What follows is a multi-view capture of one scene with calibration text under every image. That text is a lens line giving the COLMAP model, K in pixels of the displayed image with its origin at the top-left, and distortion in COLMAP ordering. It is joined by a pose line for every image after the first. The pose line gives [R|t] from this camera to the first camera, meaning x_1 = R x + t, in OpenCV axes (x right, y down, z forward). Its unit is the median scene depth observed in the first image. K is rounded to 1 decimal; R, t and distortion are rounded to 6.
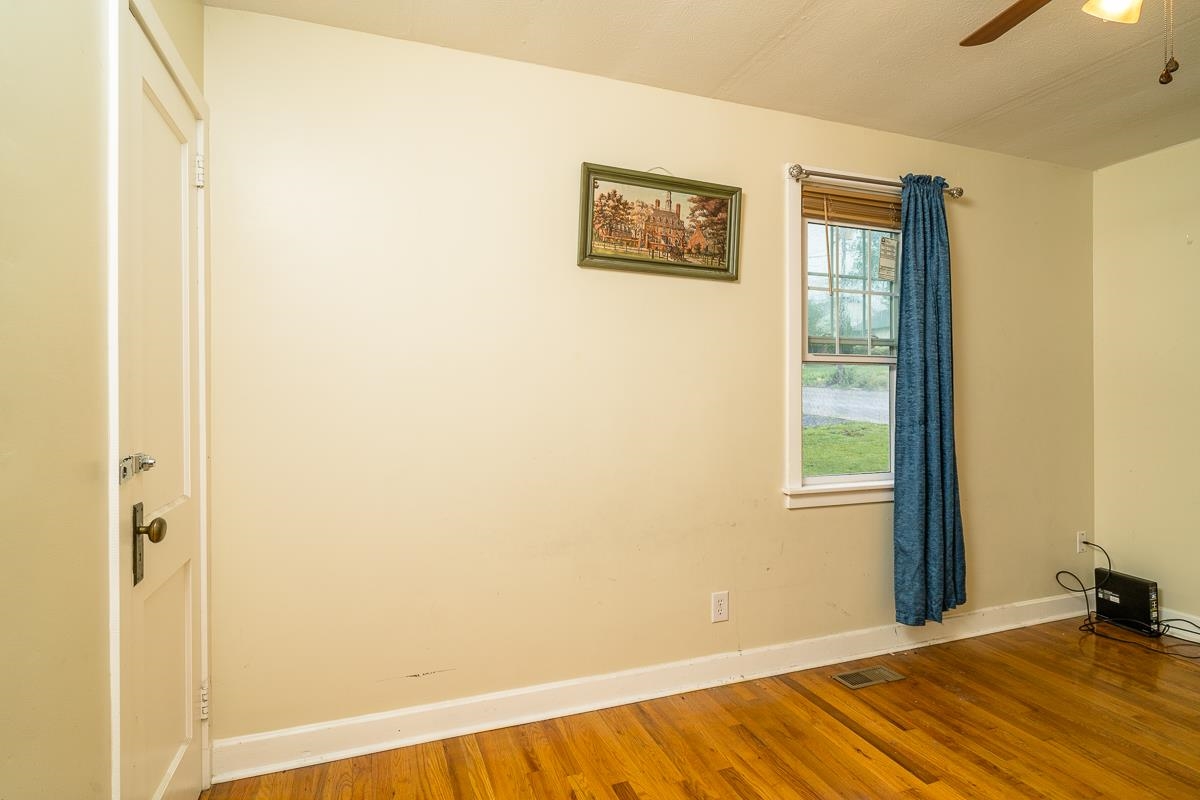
lens RADIAL K [[630.5, 0, 598.1], [0, 630.5, 384.7], [0, 0, 1]] dist [-0.000395, 0.000288]
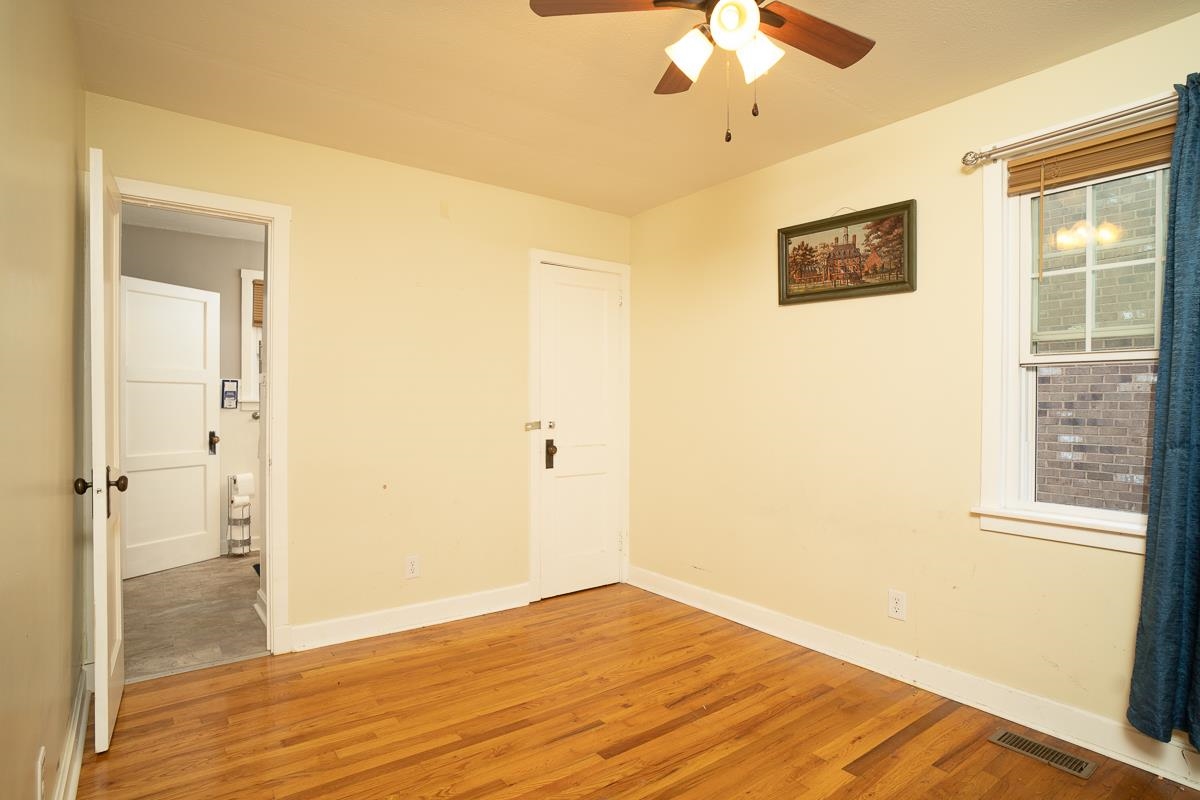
lens RADIAL K [[630.5, 0, 598.1], [0, 630.5, 384.7], [0, 0, 1]] dist [-0.000395, 0.000288]
pose [[0.283245, -0.022205, -0.958791, 1.088831], [0.004733, 0.999752, -0.021755, 0.007467], [0.959036, 0.001624, 0.283280, 0.232504]]
